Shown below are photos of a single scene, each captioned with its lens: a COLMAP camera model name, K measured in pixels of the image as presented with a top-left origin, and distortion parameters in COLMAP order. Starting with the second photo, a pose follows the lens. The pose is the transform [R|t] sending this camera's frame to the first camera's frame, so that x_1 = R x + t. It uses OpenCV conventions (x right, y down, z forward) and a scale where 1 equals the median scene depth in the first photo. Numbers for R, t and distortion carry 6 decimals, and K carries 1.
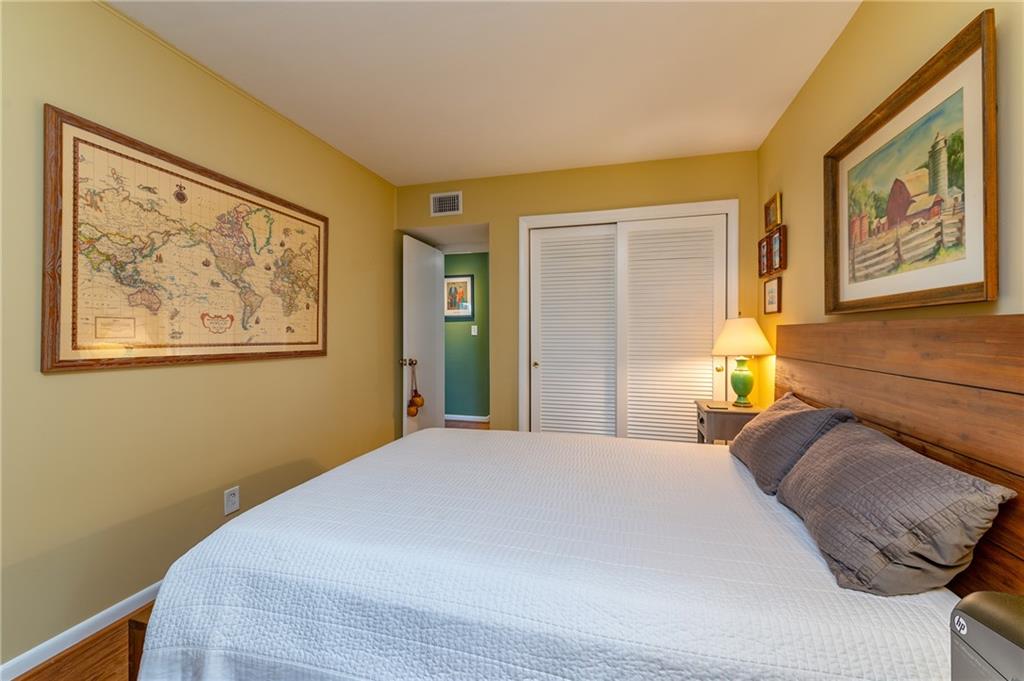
lens RADIAL K [[412.2, 0, 513.7], [0, 412.2, 334.3], [0, 0, 1]] dist [-0.001609, 0.000458]
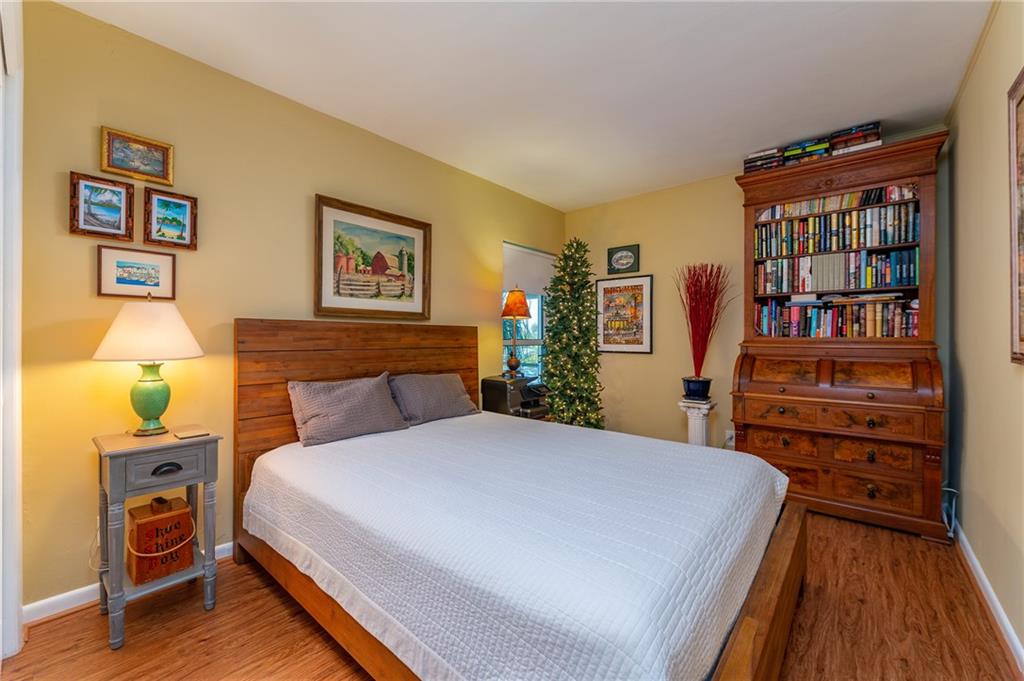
lens RADIAL K [[412.2, 0, 509.9], [0, 412.2, 334.8], [0, 0, 1]] dist [-0.001609, 0.000458]
pose [[-0.913576, -0.000775, 0.406668, -0.504900], [0.000200, 0.999997, 0.002356, 0.018751], [-0.406669, 0.002234, -0.913573, 2.893266]]
